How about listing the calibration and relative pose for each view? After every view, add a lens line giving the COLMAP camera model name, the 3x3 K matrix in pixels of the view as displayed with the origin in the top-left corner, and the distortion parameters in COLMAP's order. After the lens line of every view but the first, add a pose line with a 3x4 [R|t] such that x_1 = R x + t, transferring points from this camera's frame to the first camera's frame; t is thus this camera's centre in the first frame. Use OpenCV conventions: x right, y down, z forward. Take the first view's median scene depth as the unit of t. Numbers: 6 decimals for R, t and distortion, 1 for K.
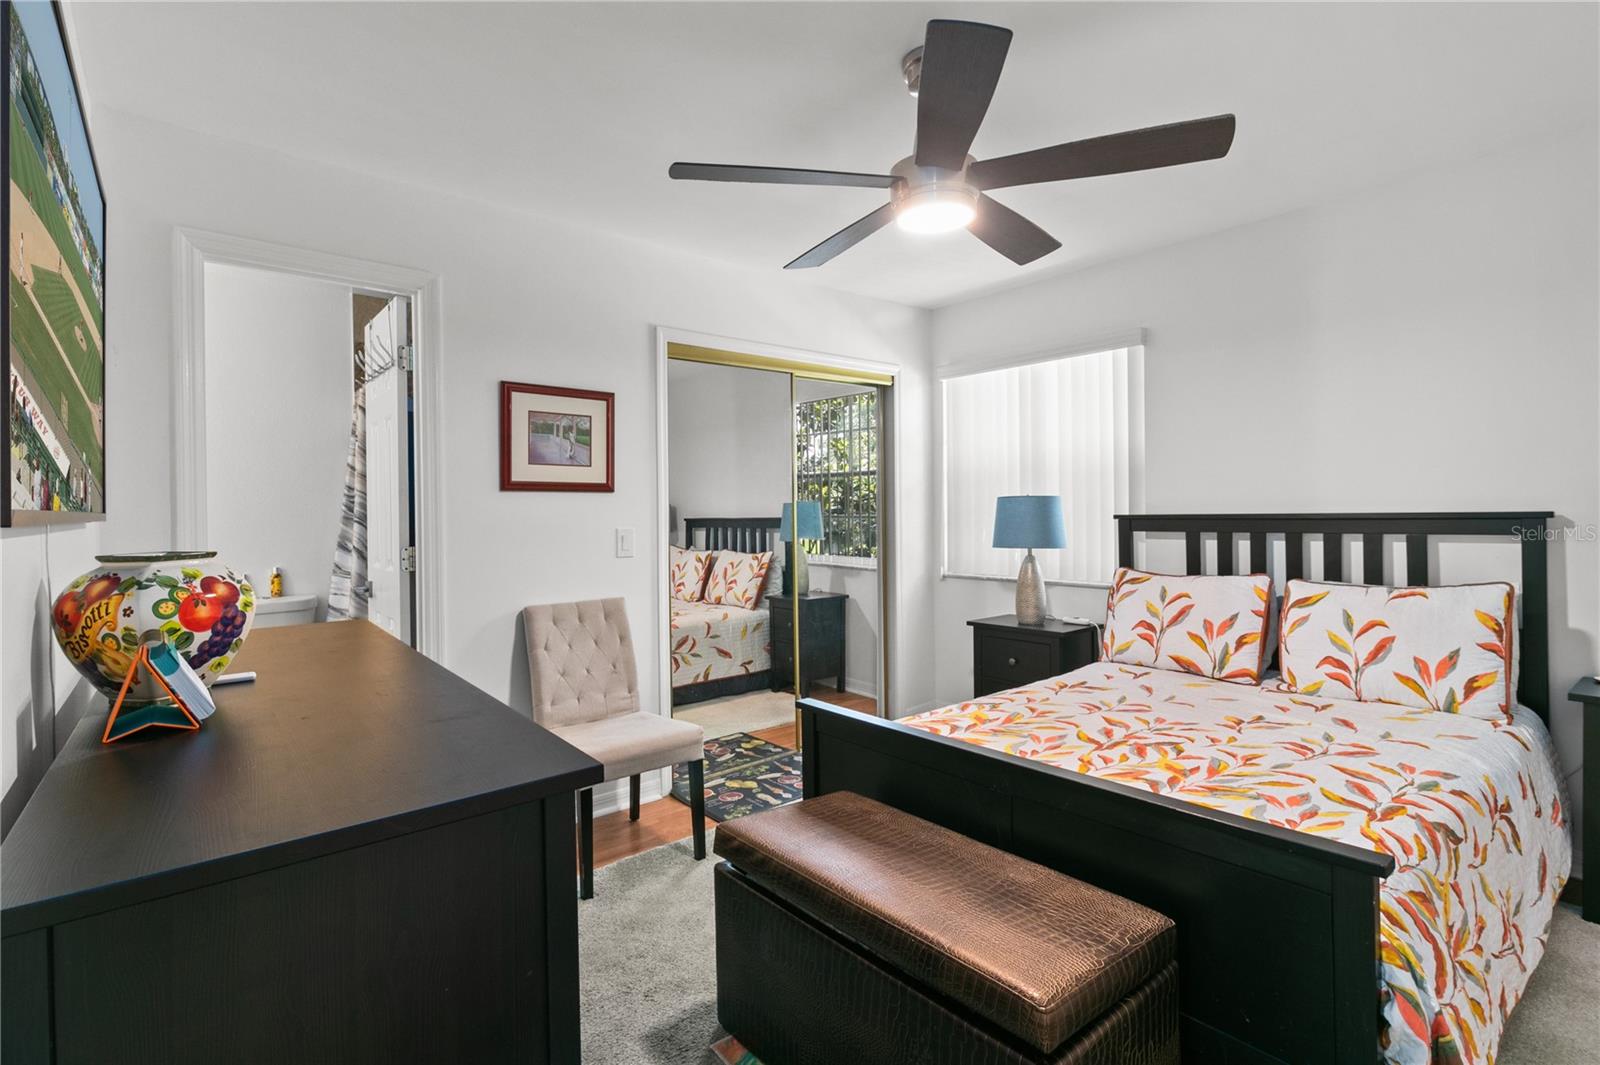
lens RADIAL K [[754.1, 0, 803.8], [0, 754.1, 510.5], [0, 0, 1]] dist [0.002726, 0.000696]
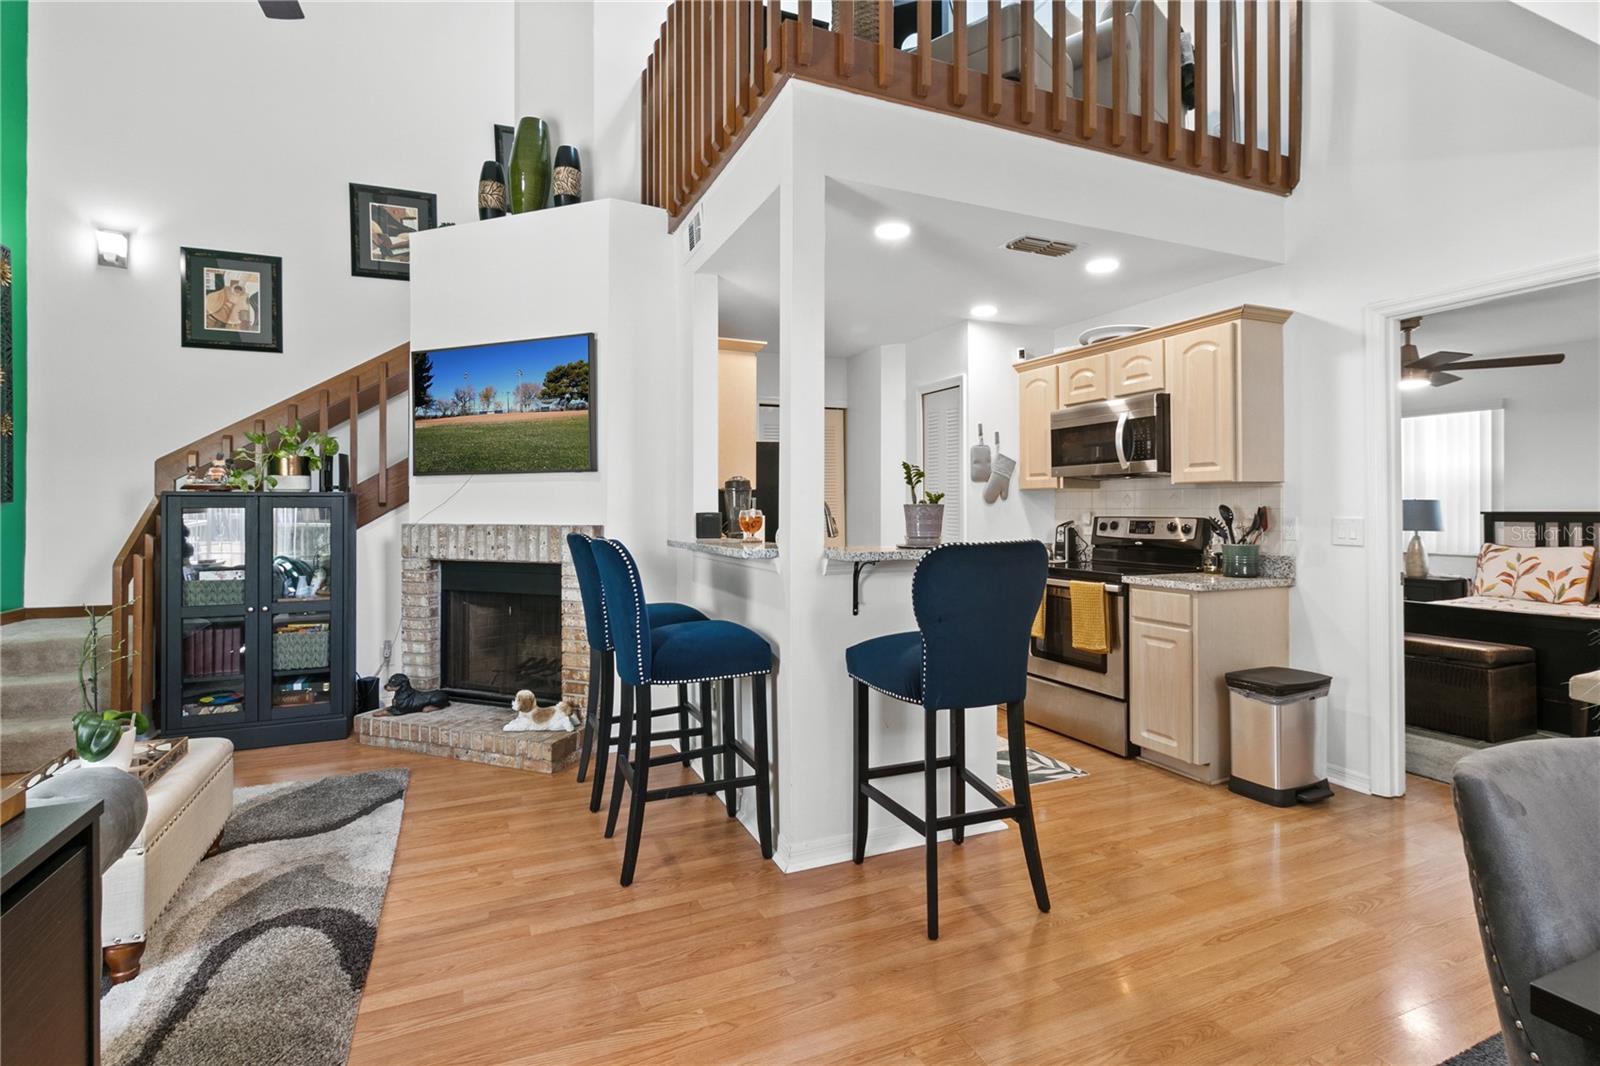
lens RADIAL K [[761.5, 0, 797.8], [0, 761.5, 501.7], [0, 0, 1]] dist [0.001502, 0.001179]
pose [[0.958210, 0.009836, -0.285896, -0.610105], [-0.011439, 0.999927, -0.003938, 0.008756], [0.285837, 0.007043, 0.958252, -1.153324]]
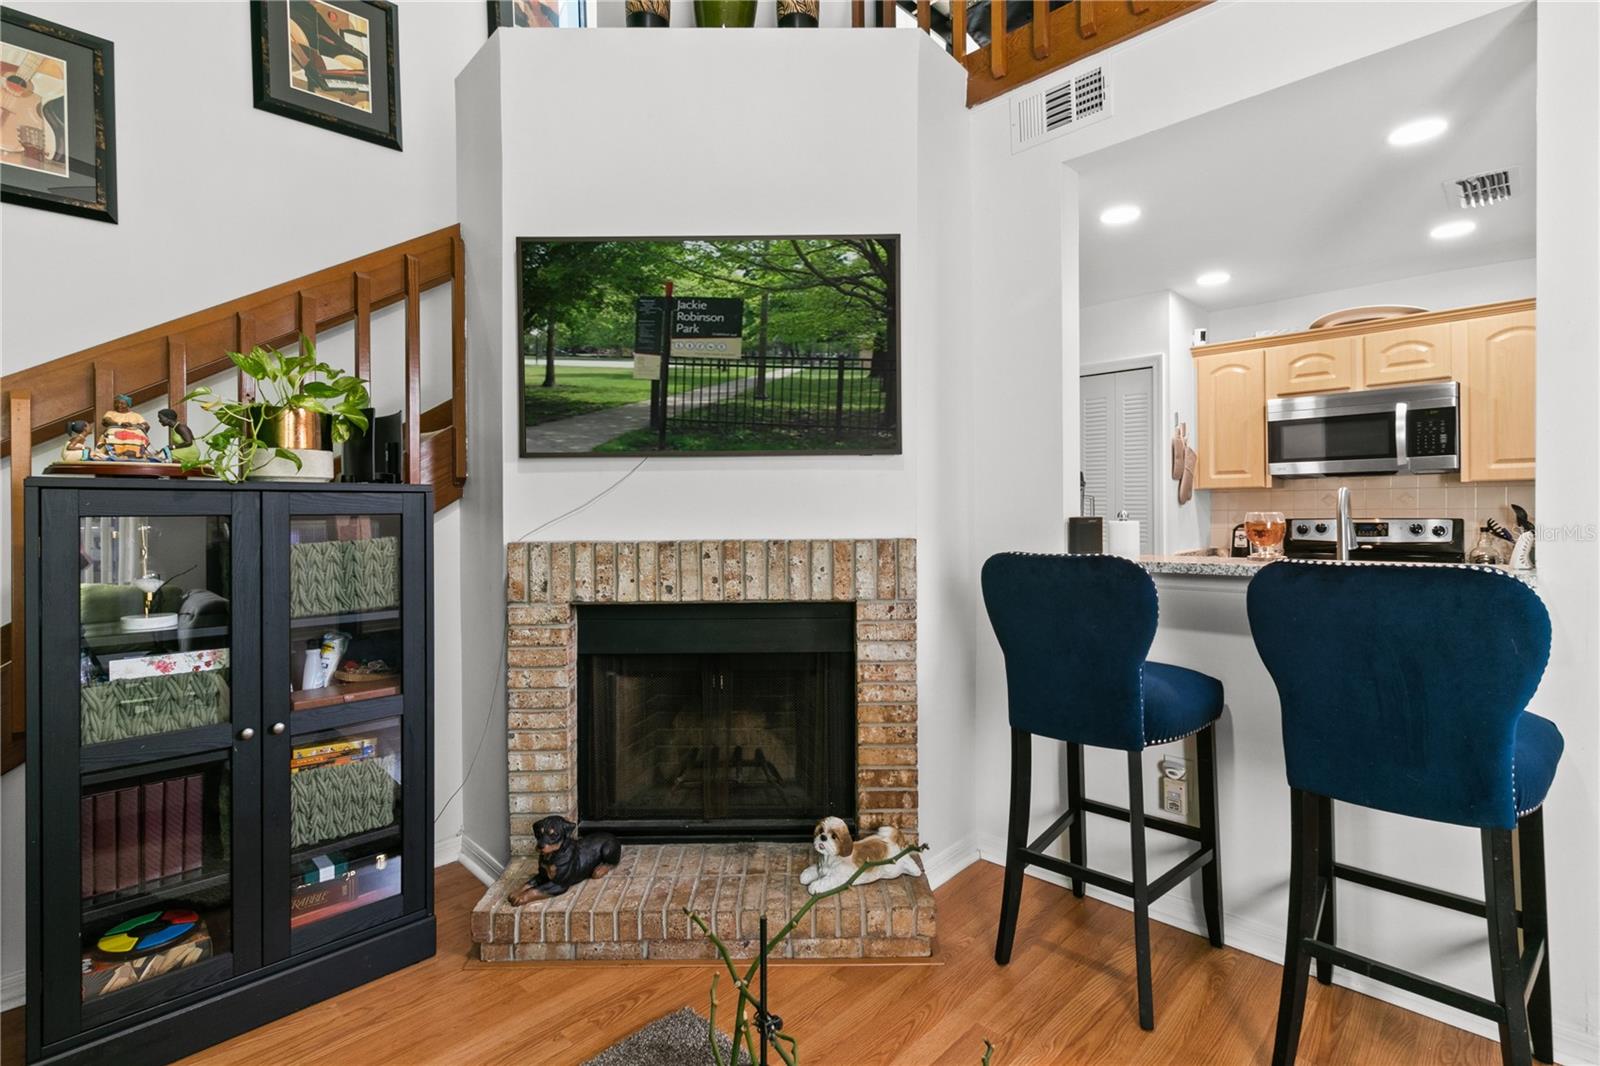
lens RADIAL K [[754.1, 0, 803.8], [0, 754.1, 511.0], [0, 0, 1]] dist [0.002726, 0.000696]
pose [[0.995564, 0.005552, 0.093925, -1.470826], [-0.005205, 0.999979, -0.003934, 0.021319], [-0.093945, 0.003428, 0.995572, -0.821202]]
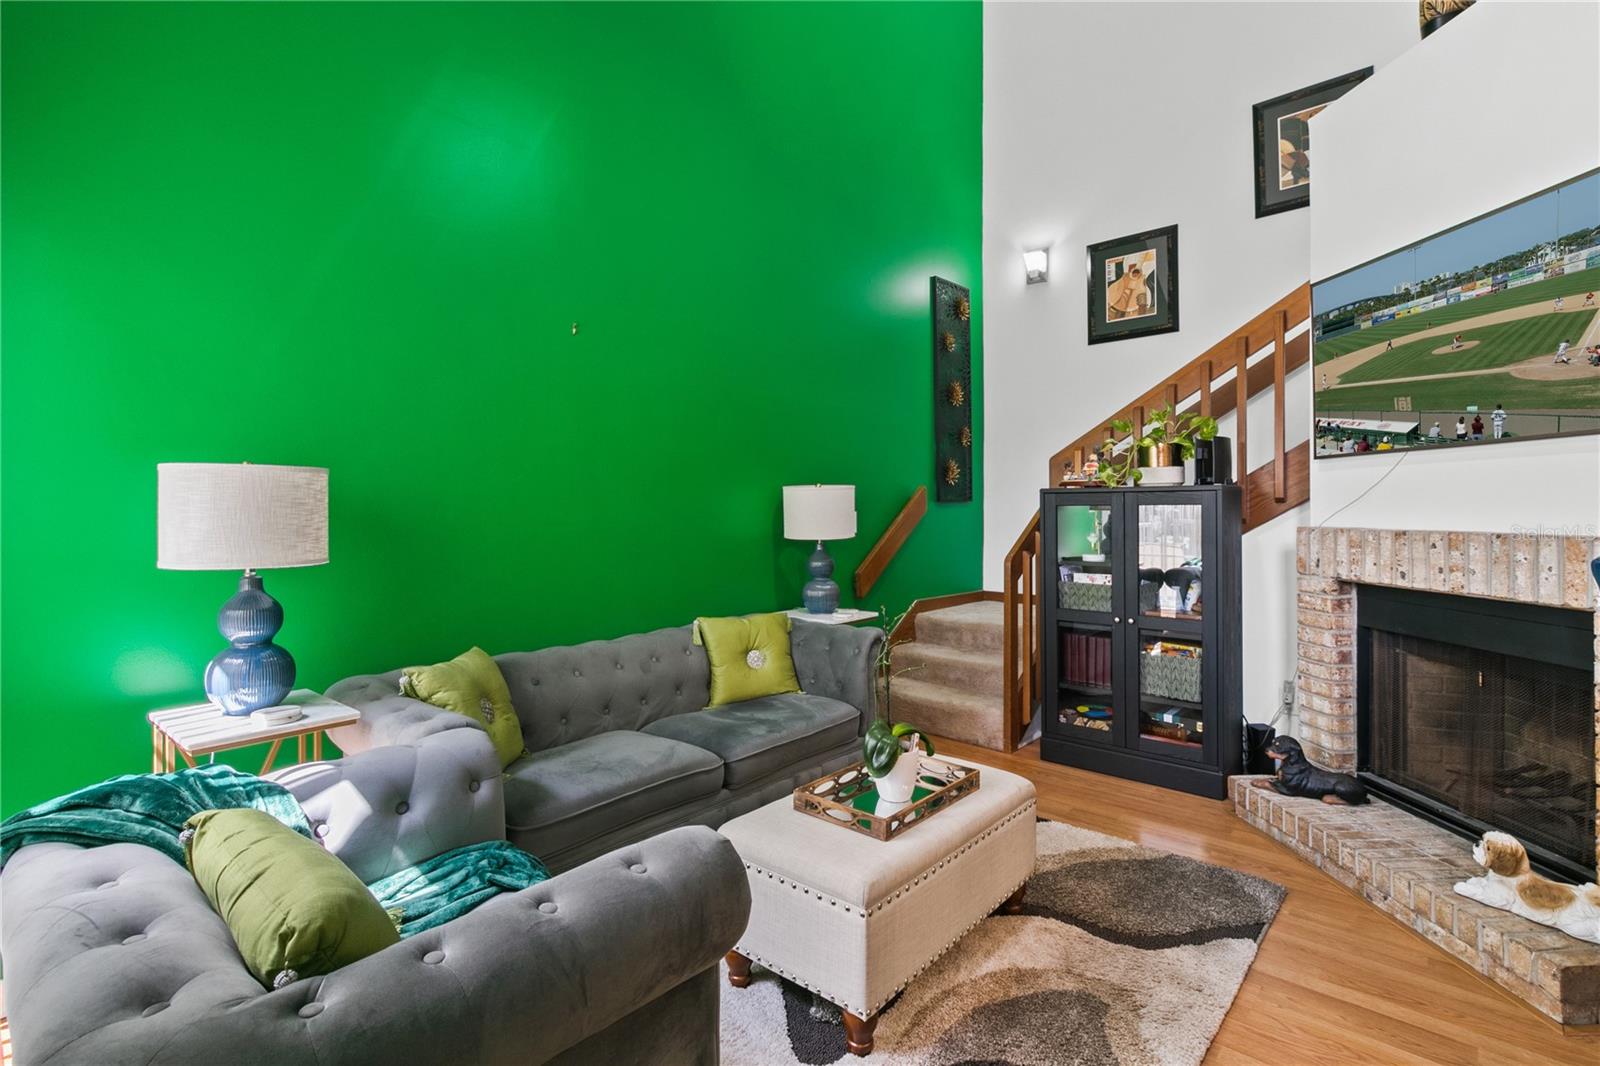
lens RADIAL K [[764.9, 0, 799.0], [0, 764.9, 510.2], [0, 0, 1]] dist [0.002185, 0.000632]
pose [[0.137110, 0.015246, -0.990439, -0.792542], [0.002781, 0.999872, 0.015776, 0.012576], [0.990552, -0.004917, 0.137050, -0.814335]]
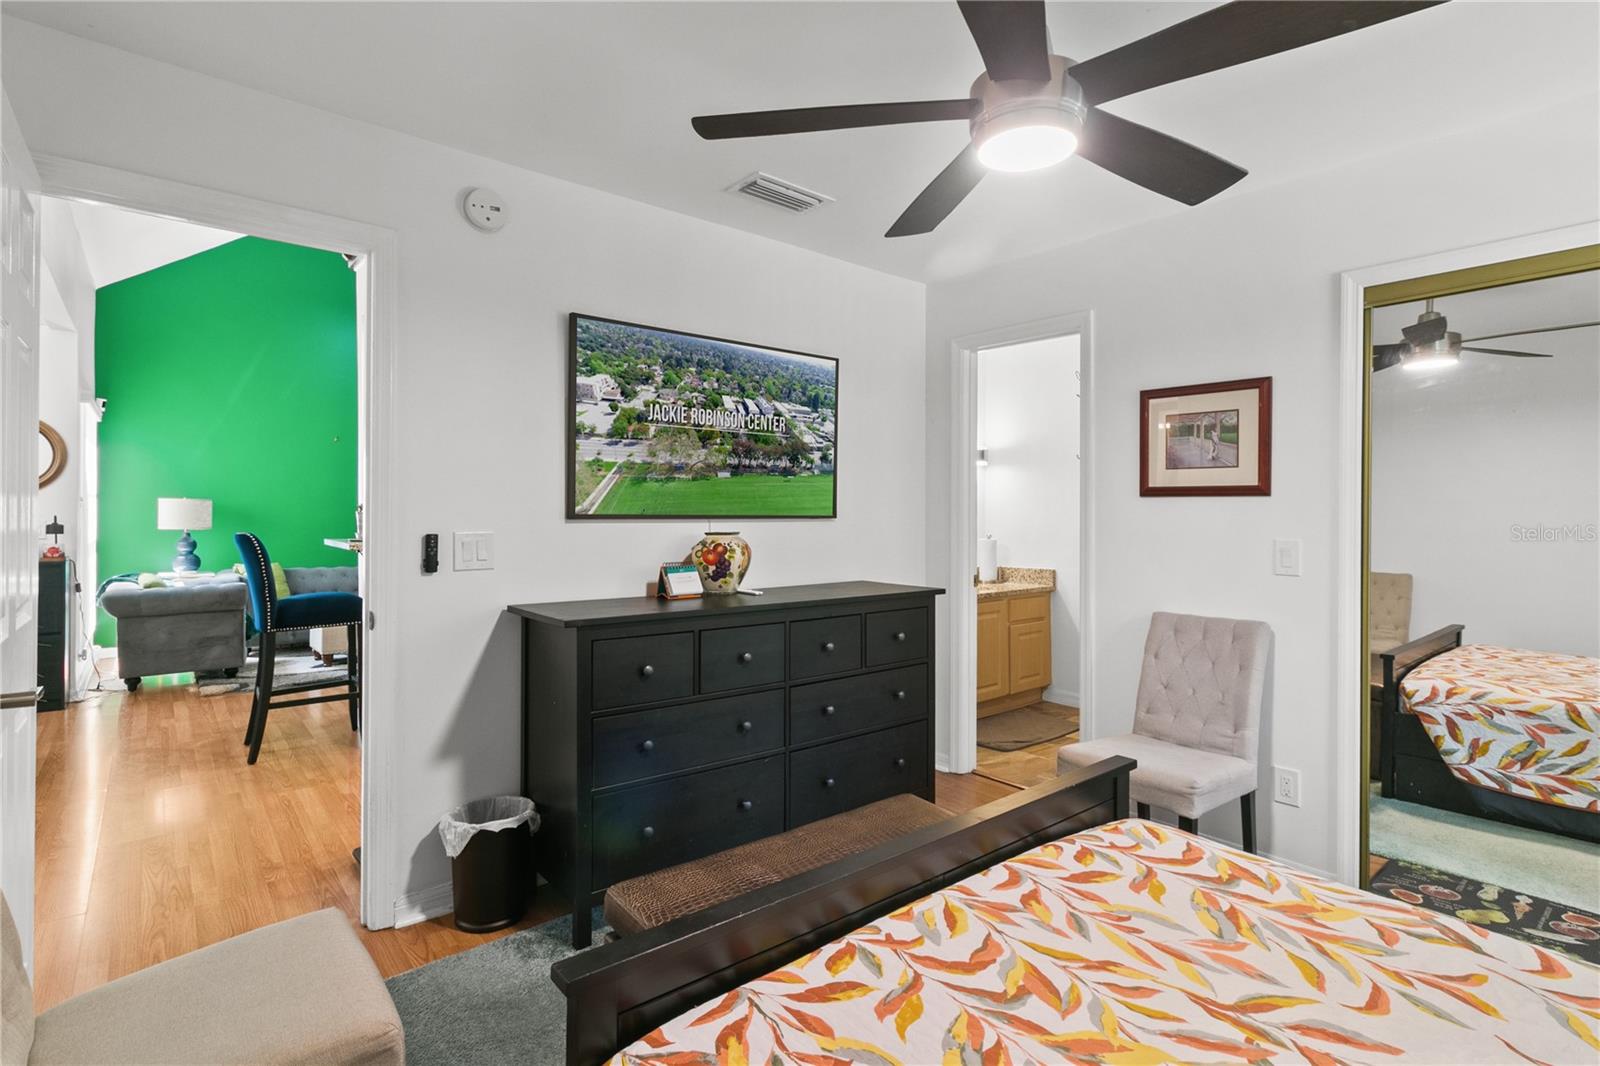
lens RADIAL K [[787.5, 0, 805.4], [0, 787.5, 509.7], [0, 0, 1]] dist [-0.001433, 0.009800]
pose [[-0.004122, 0.011815, -0.999922, 0.666186], [-0.004325, 0.999921, 0.011833, -0.017940], [0.999982, 0.004373, -0.004070, 0.523435]]
